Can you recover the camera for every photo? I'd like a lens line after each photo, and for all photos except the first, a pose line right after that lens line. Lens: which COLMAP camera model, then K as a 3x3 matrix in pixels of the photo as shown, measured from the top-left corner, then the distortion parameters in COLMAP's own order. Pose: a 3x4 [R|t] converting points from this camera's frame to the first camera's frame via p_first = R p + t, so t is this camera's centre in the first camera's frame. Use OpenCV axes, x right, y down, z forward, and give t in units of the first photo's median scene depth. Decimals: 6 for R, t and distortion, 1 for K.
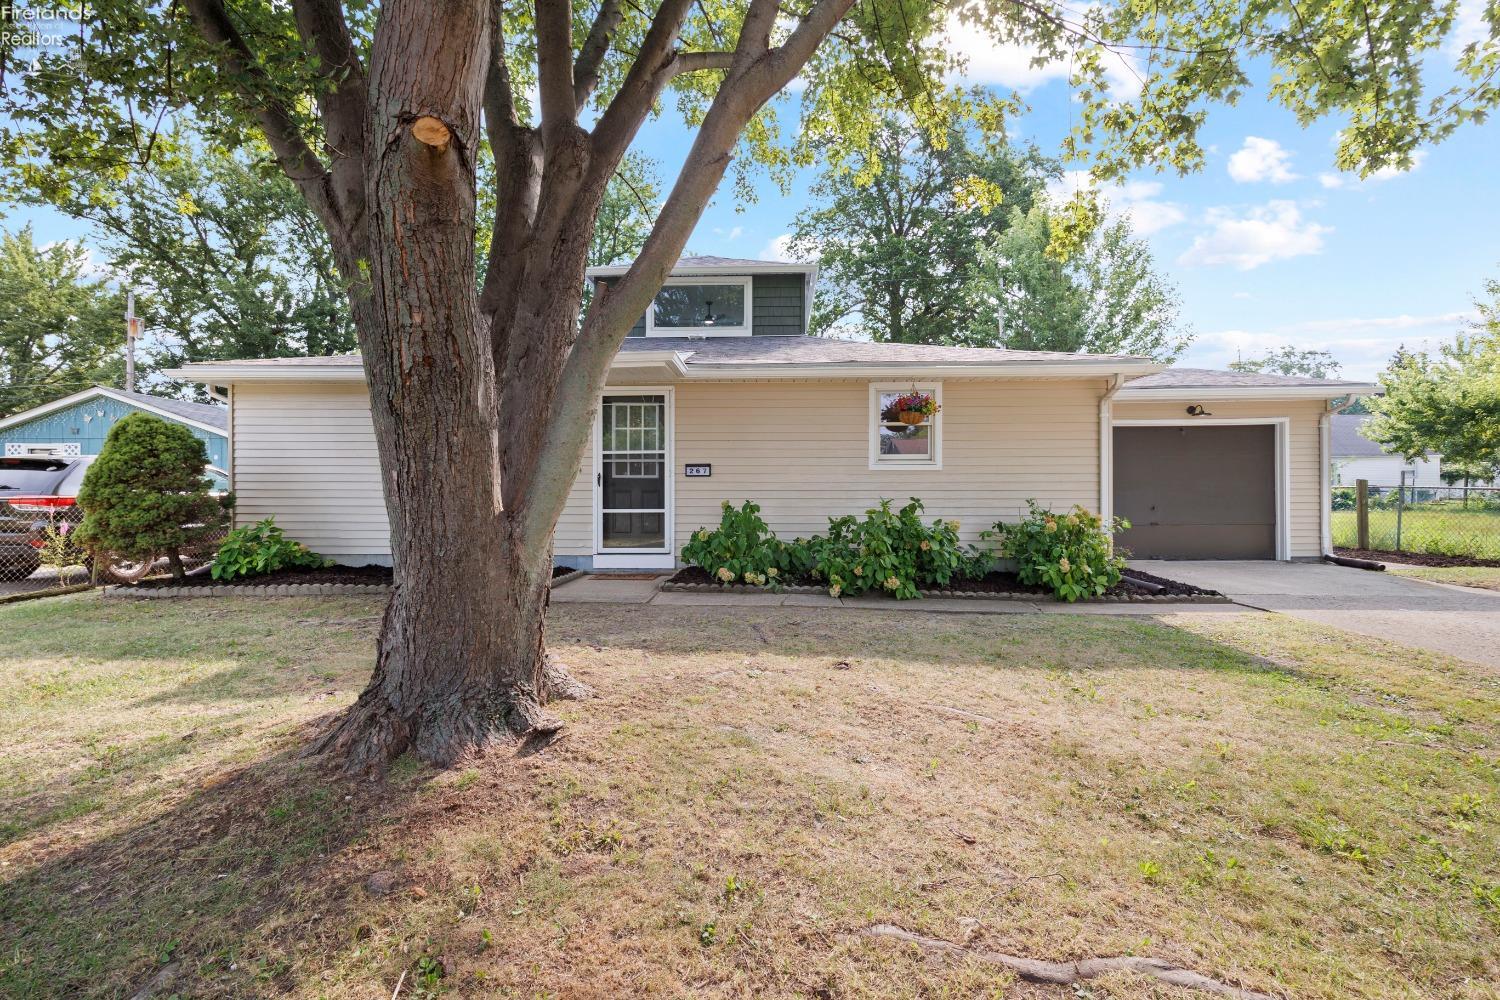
lens RADIAL K [[635.5, 0, 753.6], [0, 635.5, 492.1], [0, 0, 1]] dist [-0.000688, -0.000341]
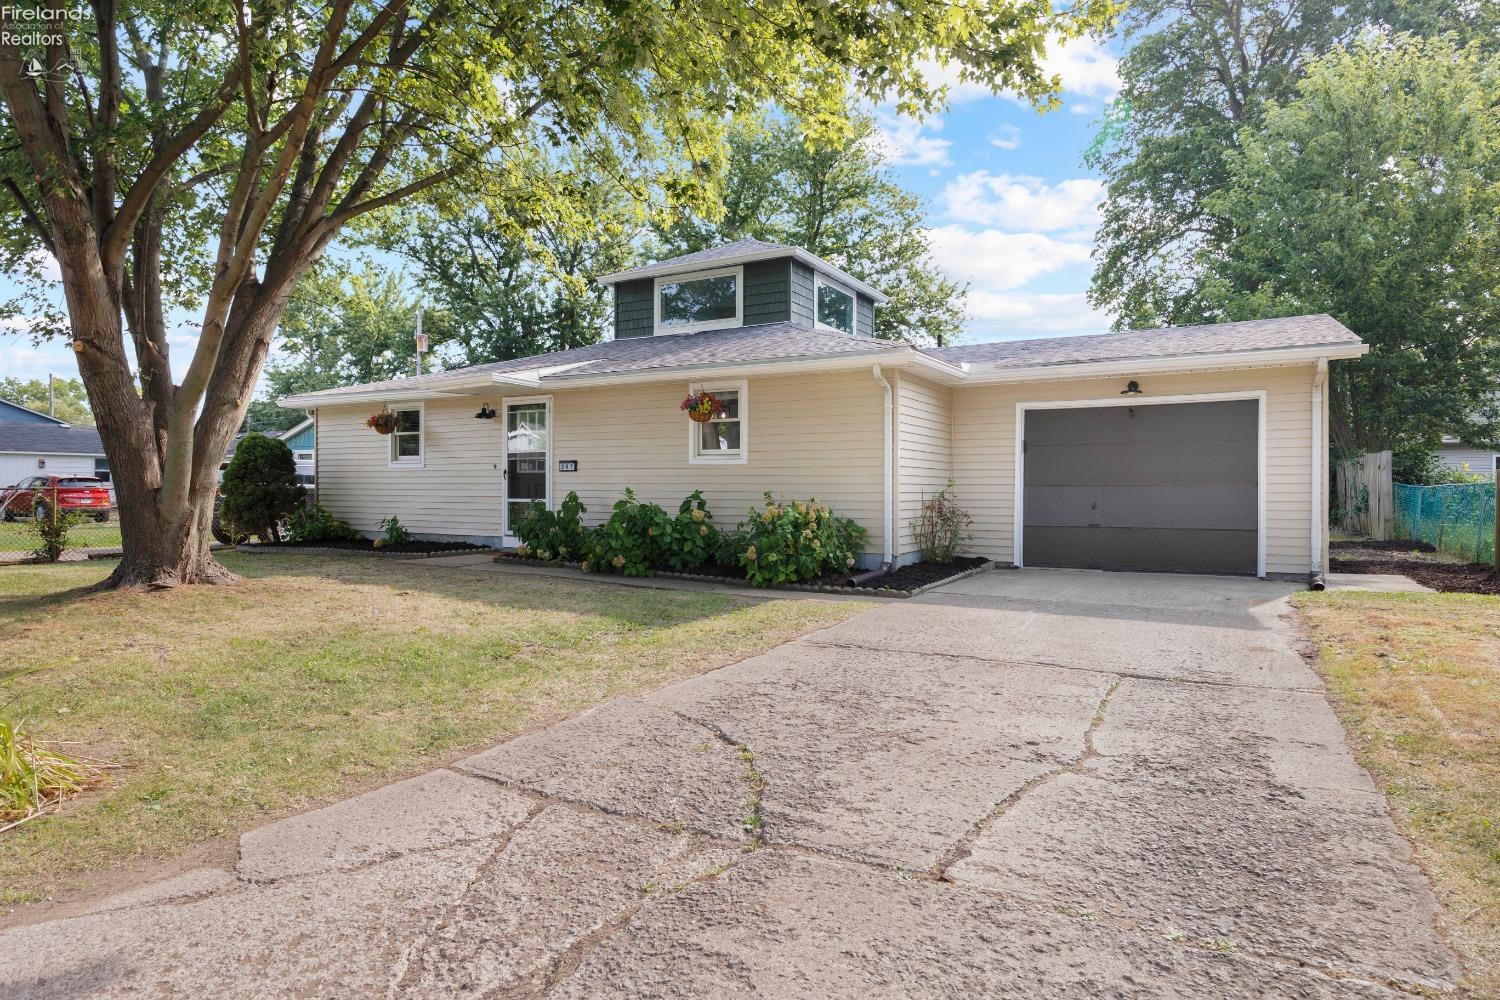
lens RADIAL K [[831.1, 0, 750.0], [0, 831.1, 500.0], [0, 0, 1]] dist [-0.034748, -0.000004]
pose [[0.888981, 0.010308, -0.457828, 0.896478], [-0.005101, 0.999908, 0.012606, 0.006838], [0.457916, -0.008871, 0.888951, -0.195677]]
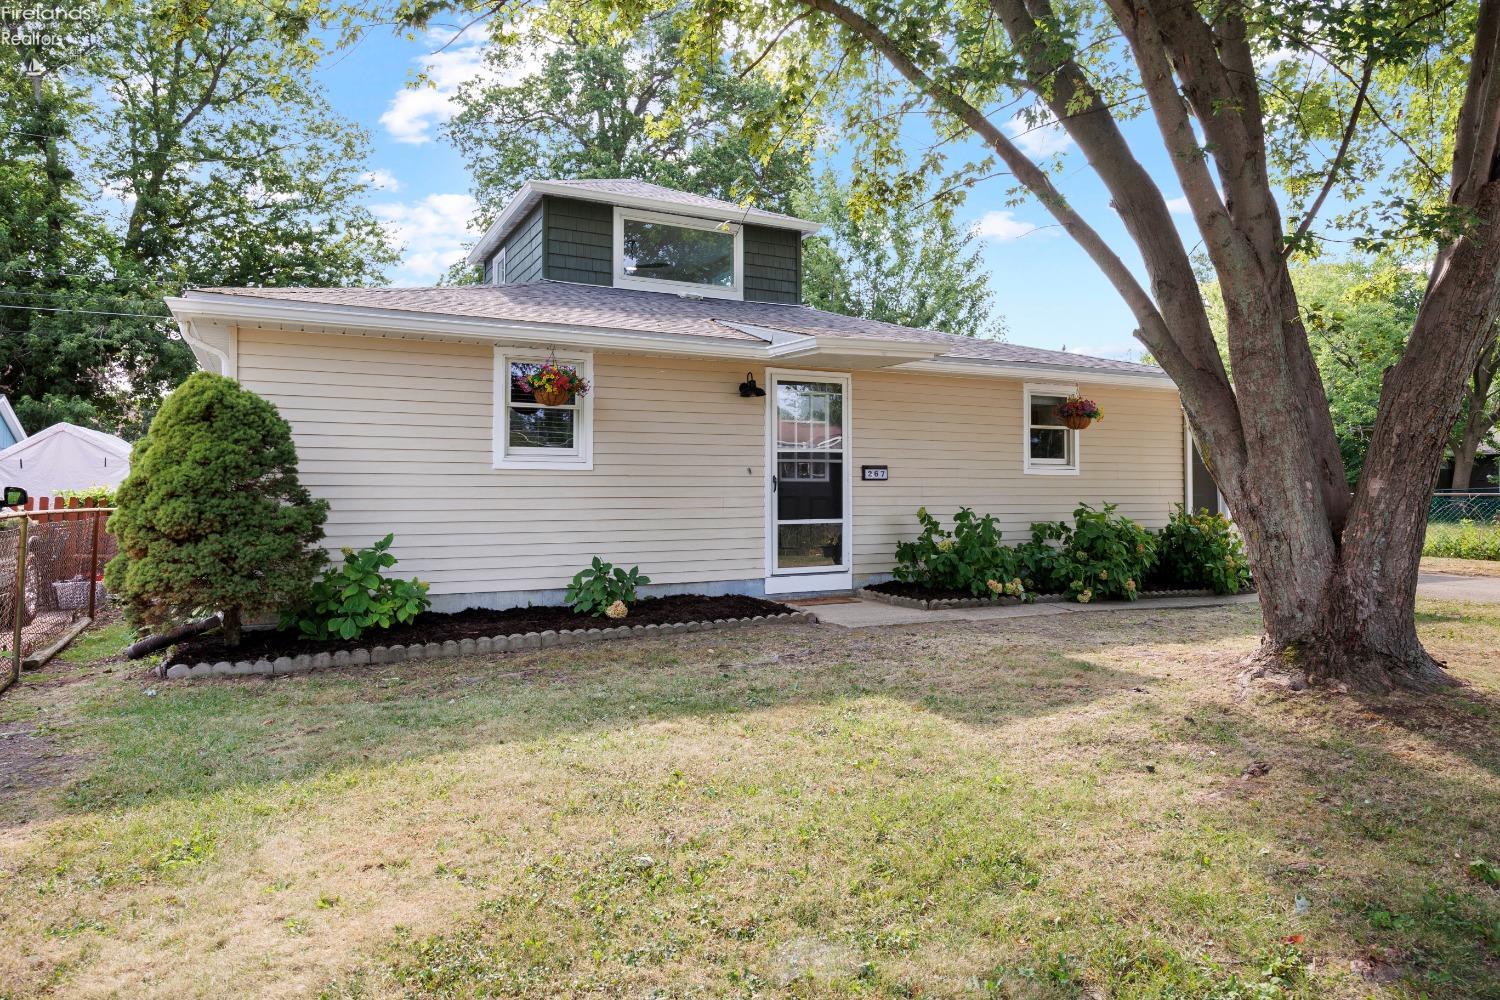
lens RADIAL K [[922.4, 0, 750.0], [0, 922.4, 500.0], [0, 0, 1]] dist [-0.001377, 0.000020]
pose [[0.878847, -0.008103, 0.477036, -0.821012], [0.006664, 0.999967, 0.004708, -0.004898], [-0.477058, -0.000959, 0.878871, -0.017575]]
